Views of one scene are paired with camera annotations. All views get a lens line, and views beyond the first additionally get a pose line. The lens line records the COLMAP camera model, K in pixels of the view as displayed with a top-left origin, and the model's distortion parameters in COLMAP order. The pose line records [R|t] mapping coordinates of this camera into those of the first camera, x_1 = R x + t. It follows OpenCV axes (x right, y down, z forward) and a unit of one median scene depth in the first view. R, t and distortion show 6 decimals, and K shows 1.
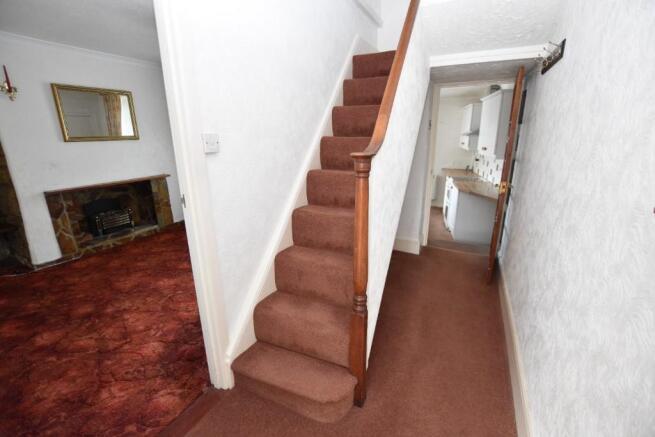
lens RADIAL K [[304.1, 0, 327.5], [0, 304.1, 218.5], [0, 0, 1]] dist [-0.002896, 0.000102]
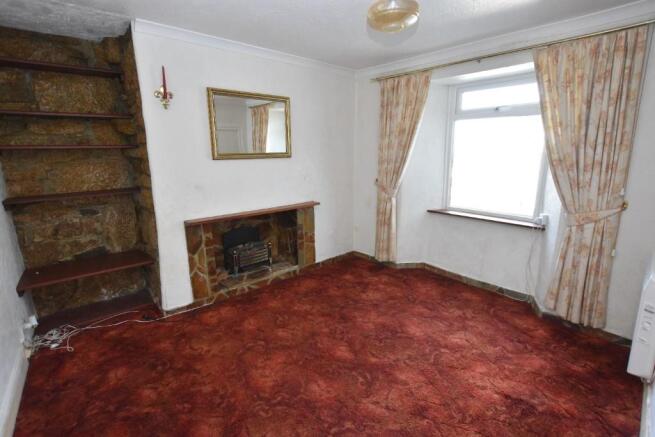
lens RADIAL K [[303.8, 0, 327.5], [0, 303.8, 218.5], [0, 0, 1]] dist [0.000276, -0.000159]
pose [[0.942244, 0.086162, -0.323655, -0.292220], [-0.102268, 0.994207, -0.033058, -0.096200], [0.318931, 0.064248, 0.945598, 0.330114]]
